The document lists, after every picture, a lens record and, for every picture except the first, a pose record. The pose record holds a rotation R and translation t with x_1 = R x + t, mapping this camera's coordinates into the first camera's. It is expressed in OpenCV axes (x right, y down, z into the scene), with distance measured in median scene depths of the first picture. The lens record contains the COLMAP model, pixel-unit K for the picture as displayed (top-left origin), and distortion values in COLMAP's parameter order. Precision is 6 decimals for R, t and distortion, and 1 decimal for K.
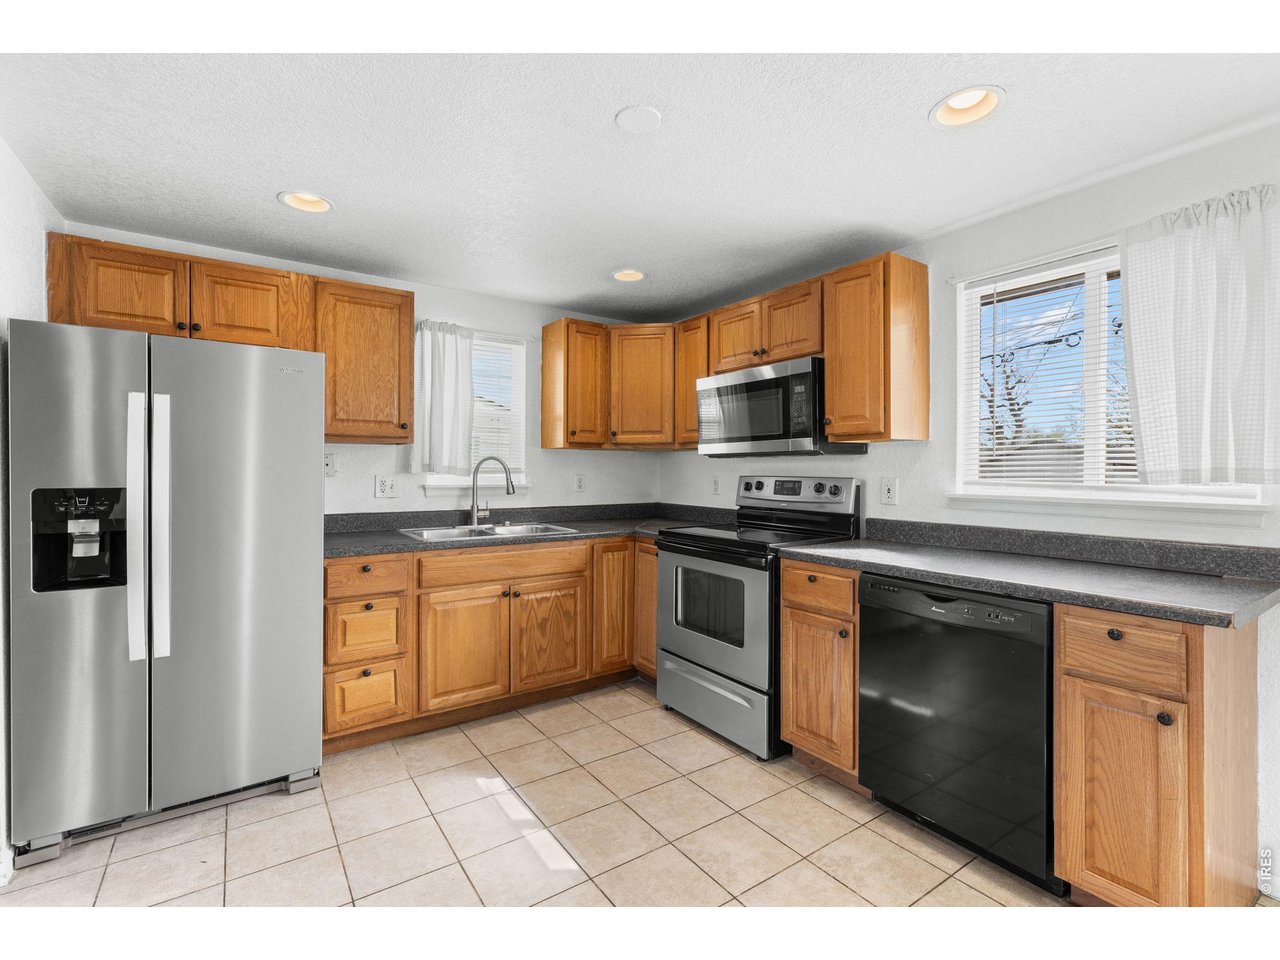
lens RADIAL K [[562.9, 0, 643.7], [0, 562.9, 472.1], [0, 0, 1]] dist [-0.009988, 0.000097]
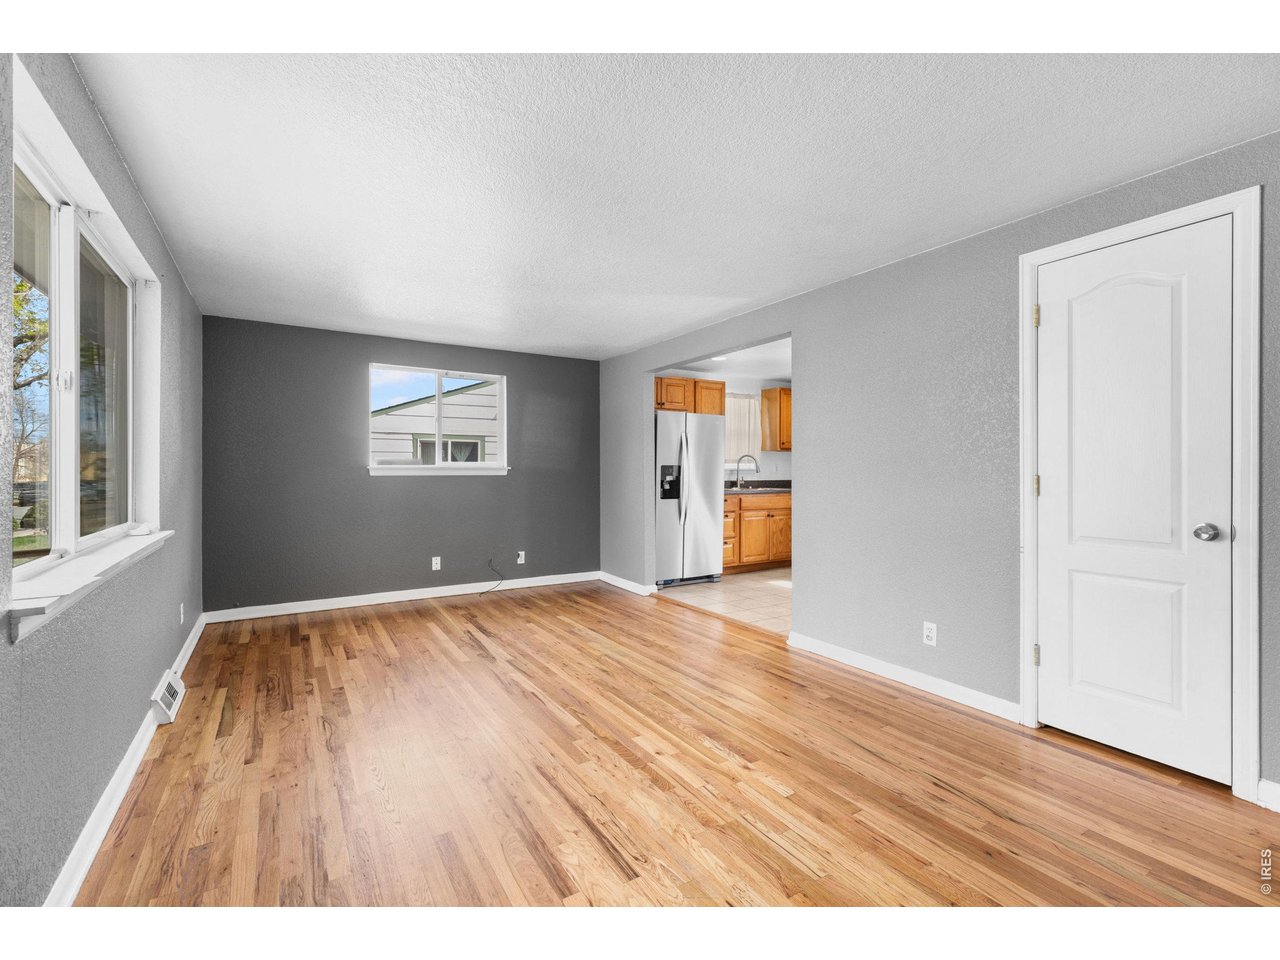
lens RADIAL K [[562.9, 0, 643.7], [0, 562.9, 472.1], [0, 0, 1]] dist [-0.009988, 0.000097]
pose [[0.999250, -0.002730, -0.038639, -0.677627], [0.002565, 0.999987, -0.004328, 0.052362], [0.038650, 0.004226, 0.999244, -1.316247]]
